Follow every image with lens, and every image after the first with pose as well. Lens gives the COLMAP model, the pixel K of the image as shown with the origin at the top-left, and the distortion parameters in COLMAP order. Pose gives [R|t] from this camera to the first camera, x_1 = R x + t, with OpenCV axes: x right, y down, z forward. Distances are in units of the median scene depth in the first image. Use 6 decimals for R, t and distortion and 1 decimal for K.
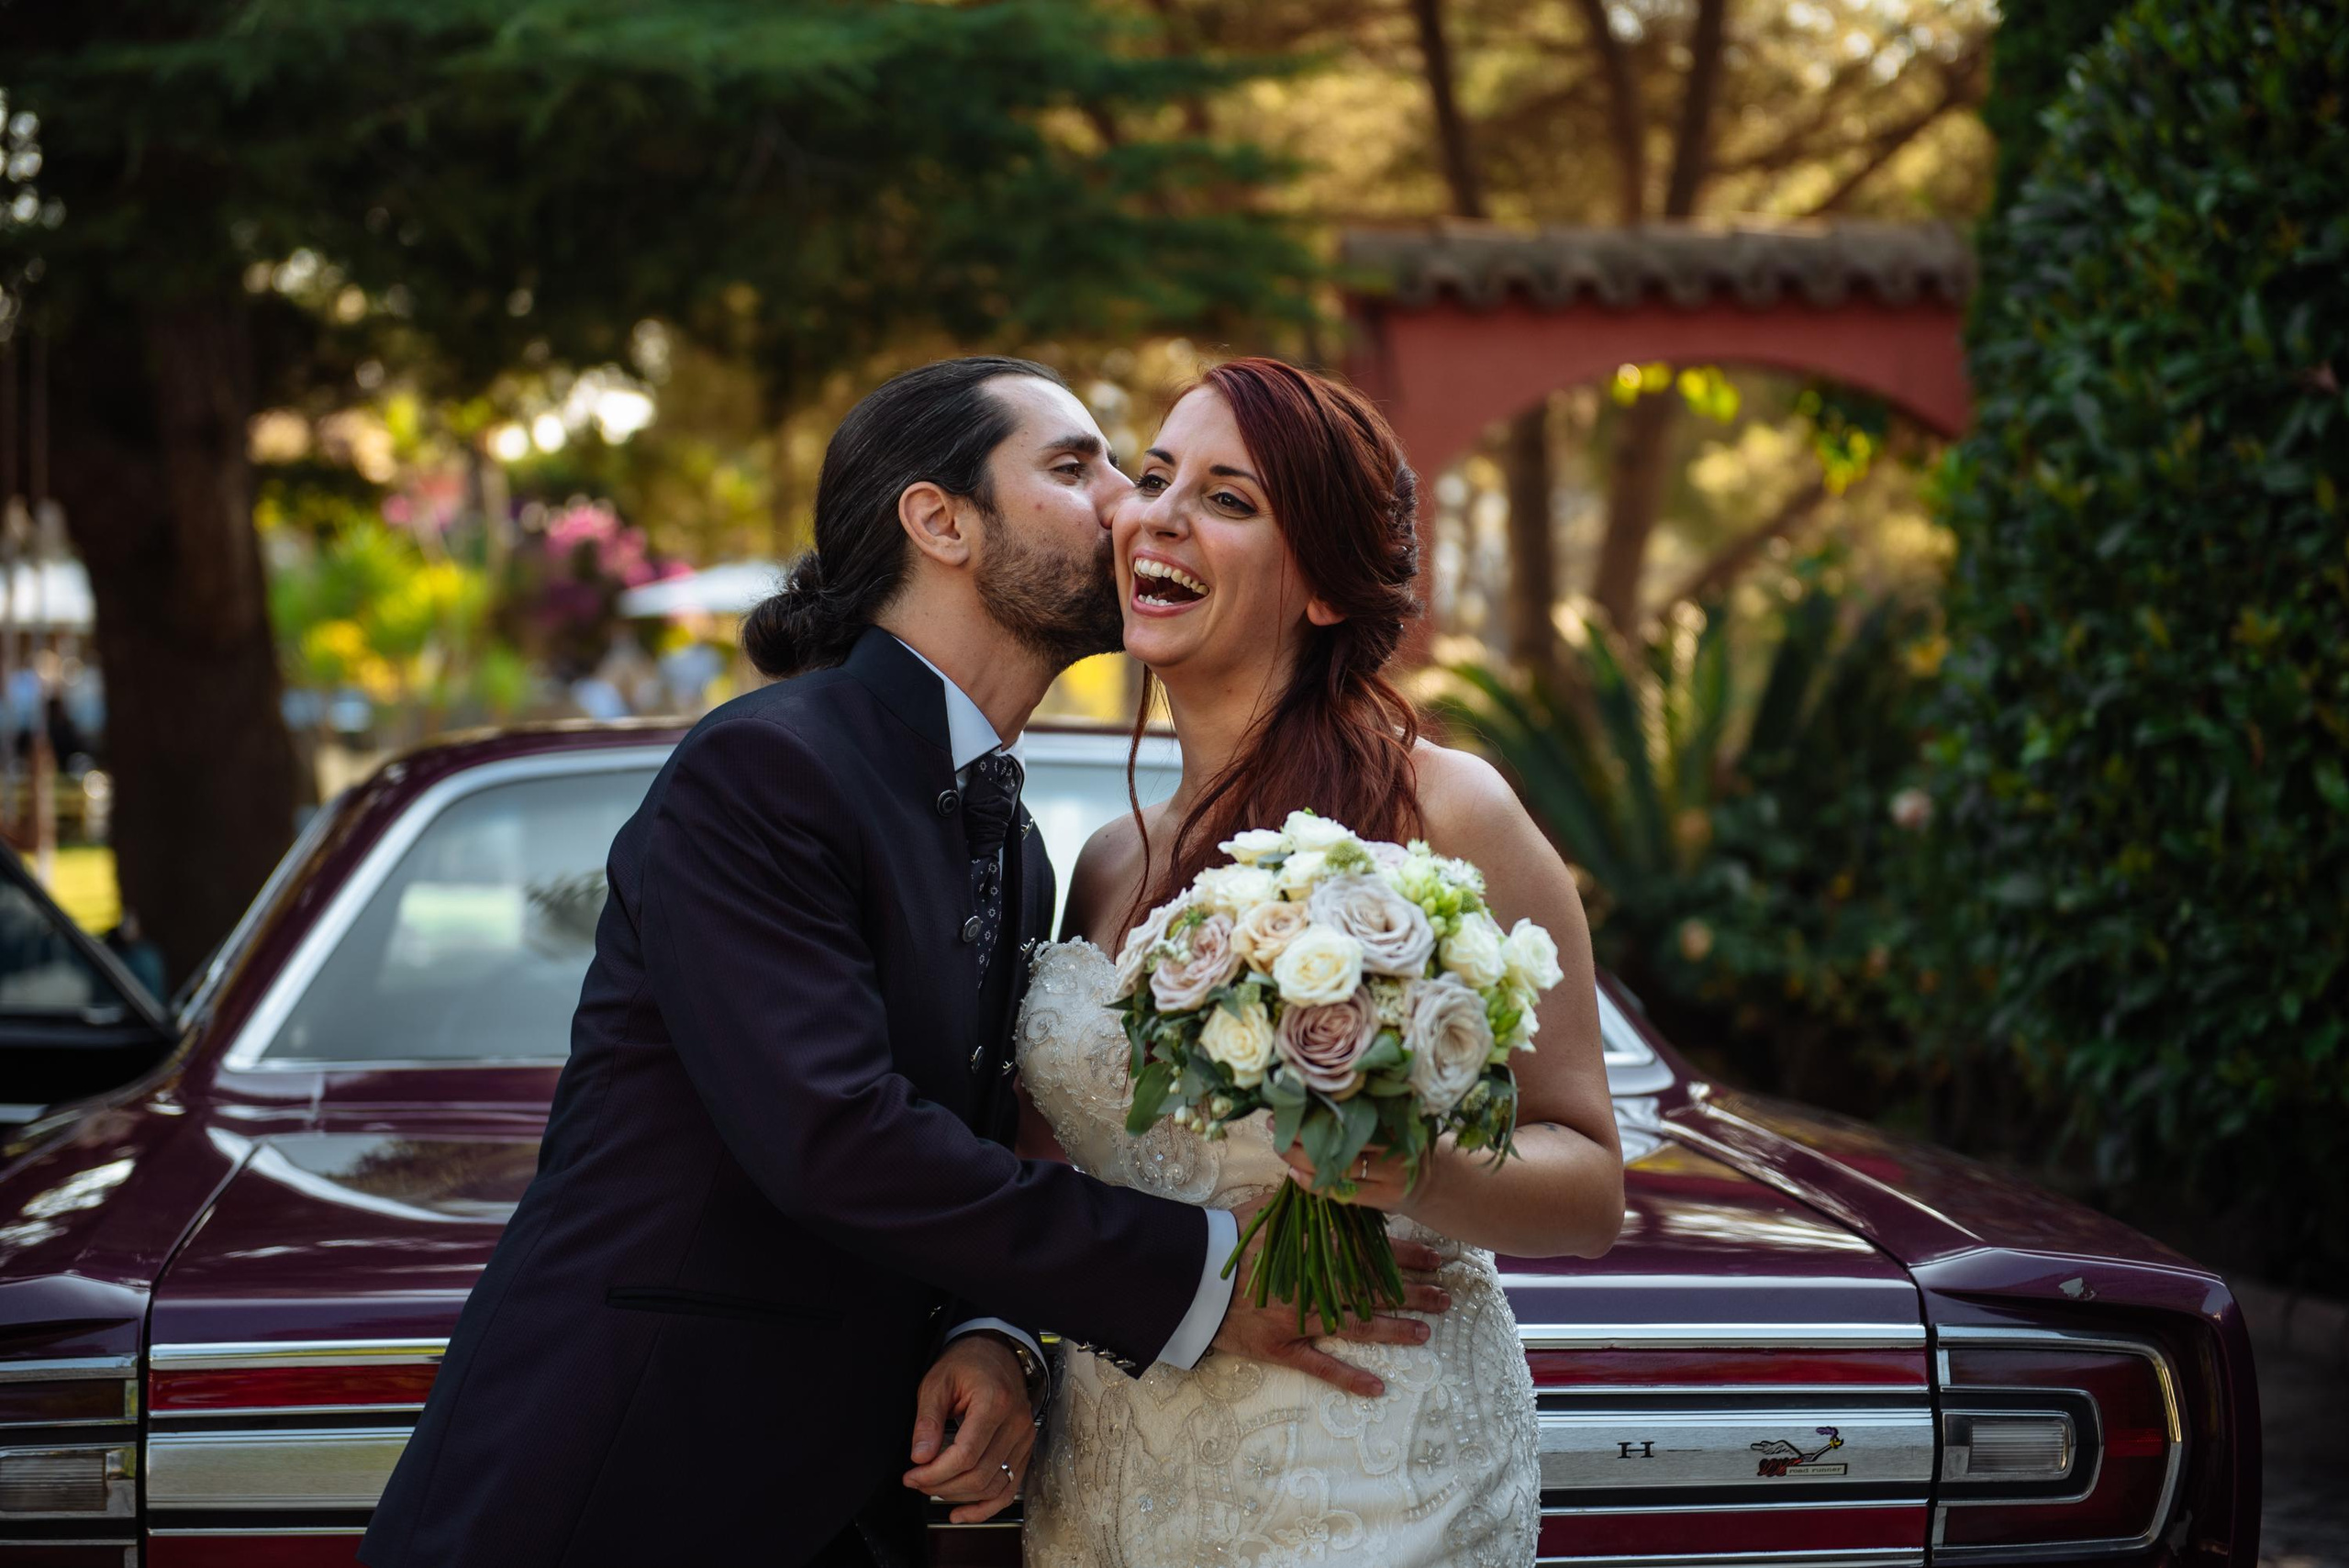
lens RADIAL K [[4569.4, 0, 1173.3], [0, 4569.4, 784.9], [0, 0, 1]] dist [0.113132, 0.000000]
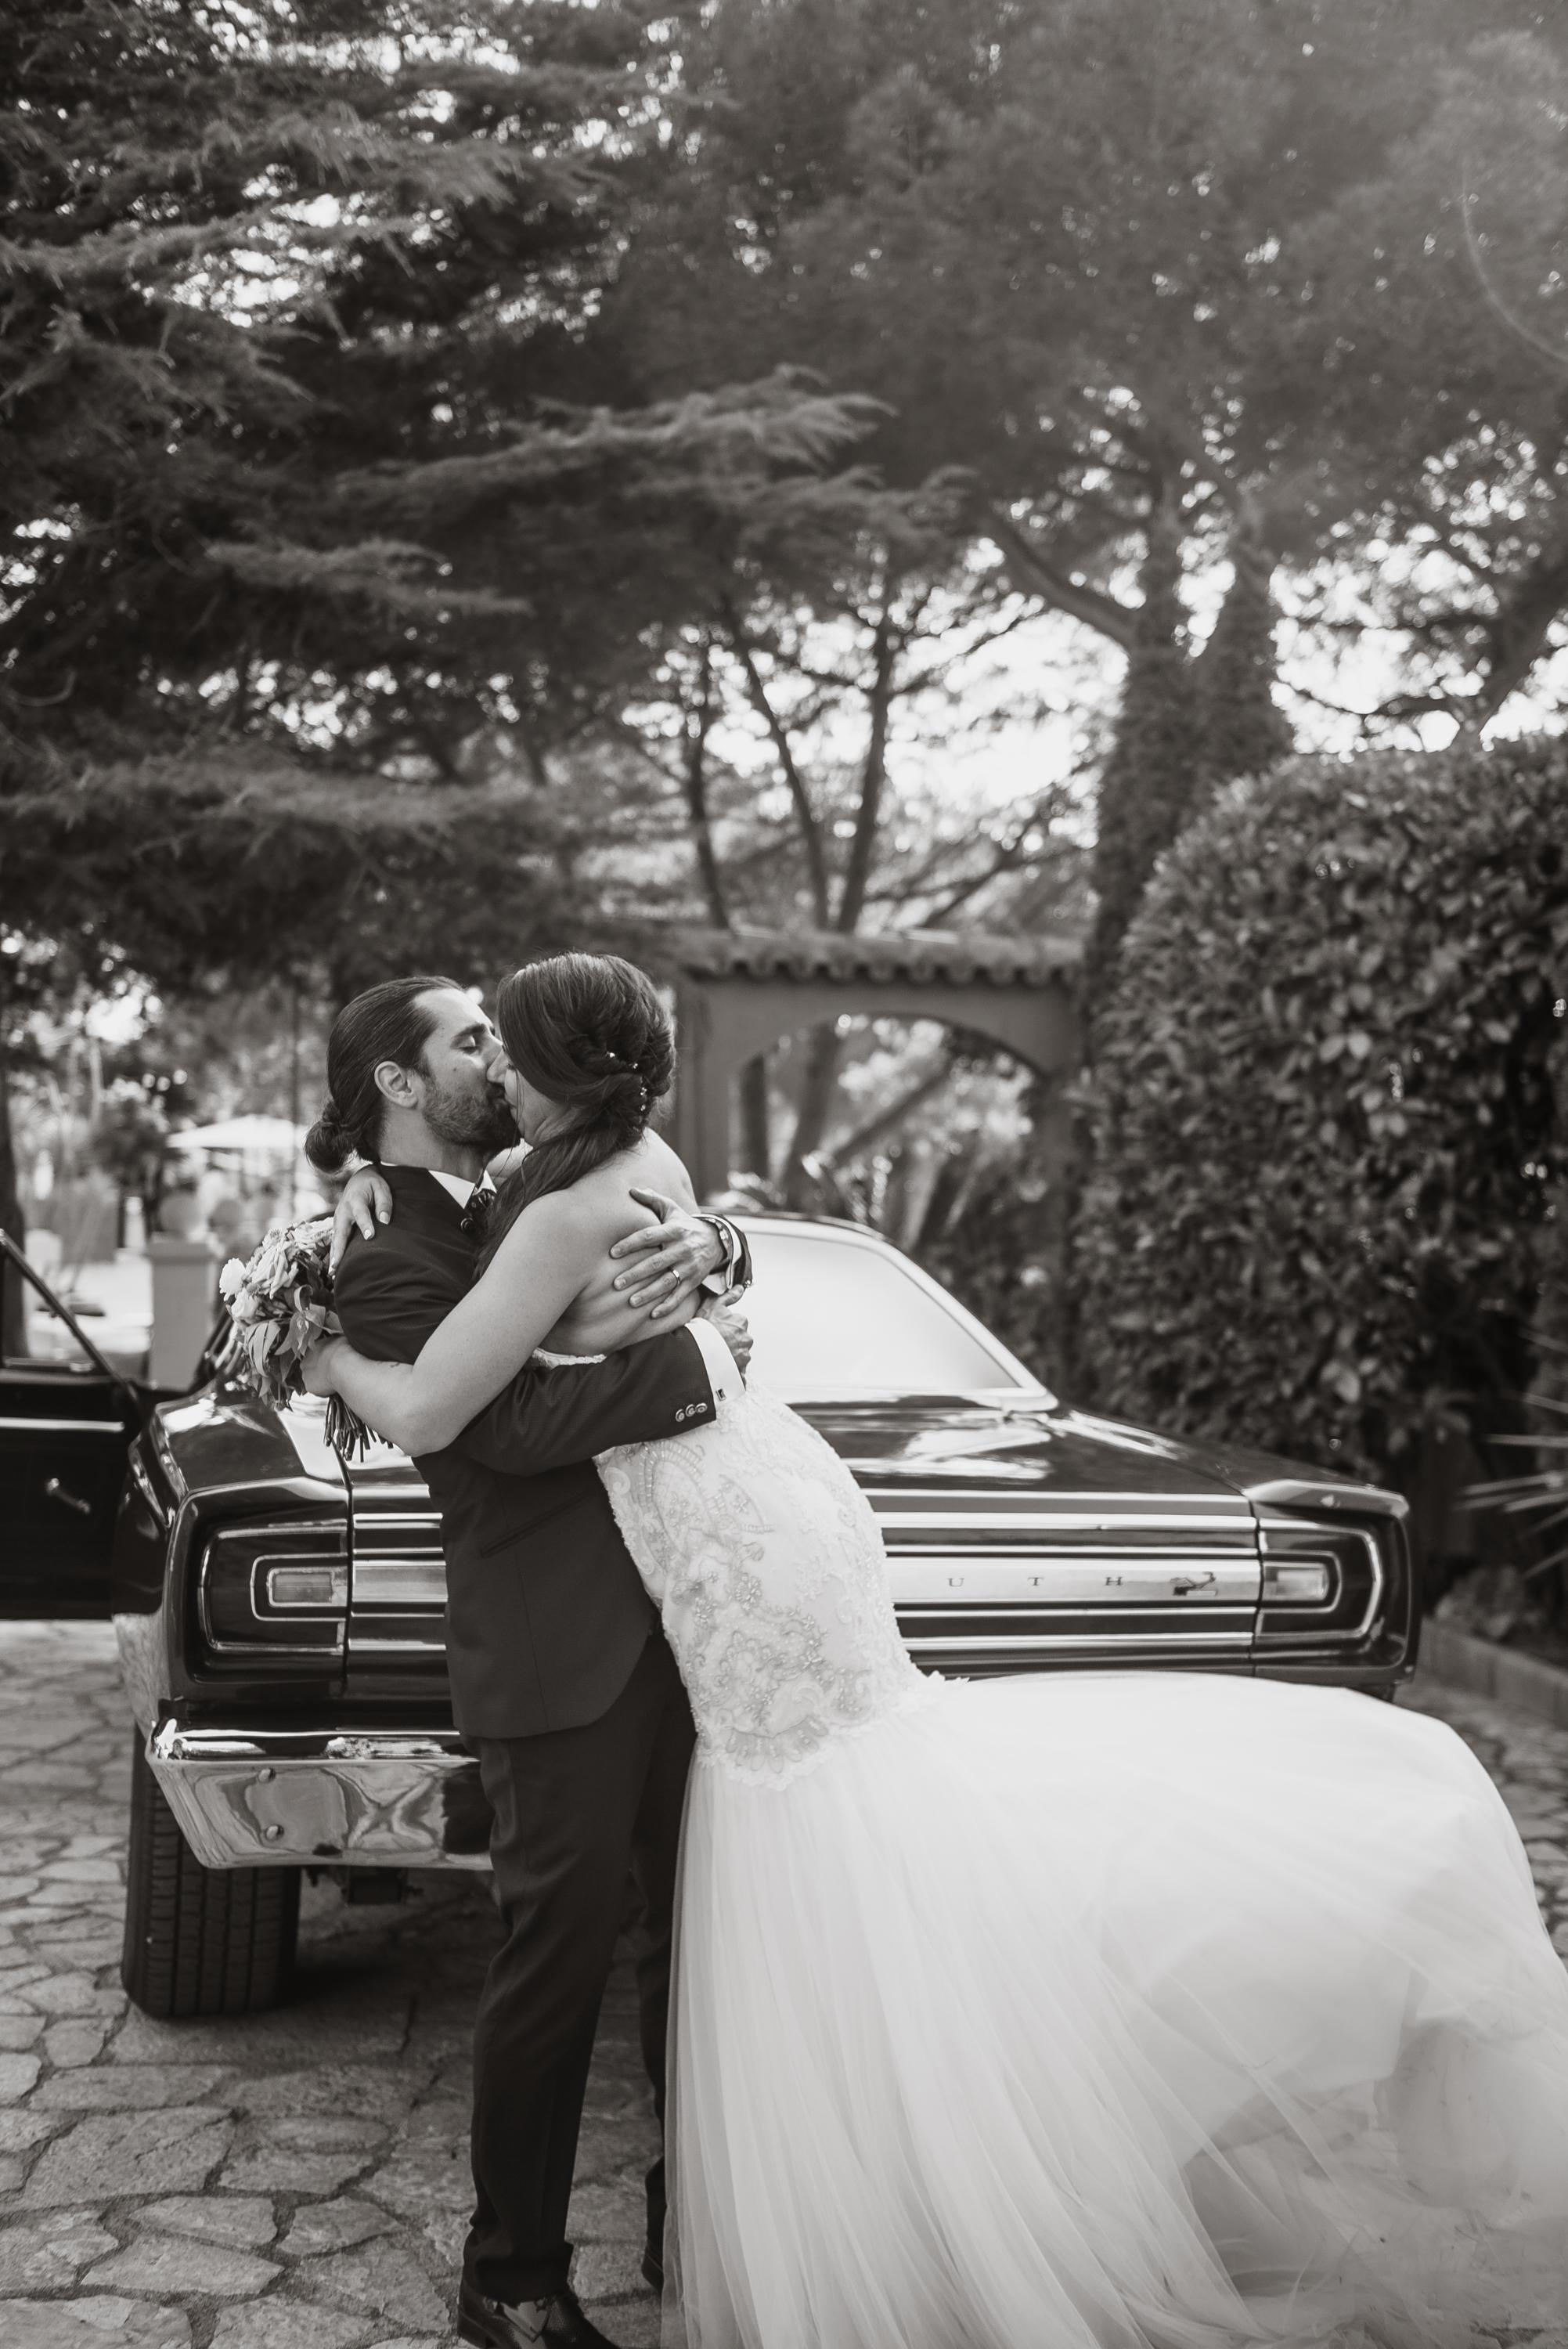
lens RADIAL K [[2915.7, 0, 785.6], [0, 2915.7, 1170.6], [0, 0, 1]] dist [0.109147, 0.000000]
pose [[0.991597, 0.026420, 0.126636, -0.092792], [-0.021908, 0.999079, -0.036891, 0.009505], [-0.127494, 0.033807, 0.991263, -0.100772]]
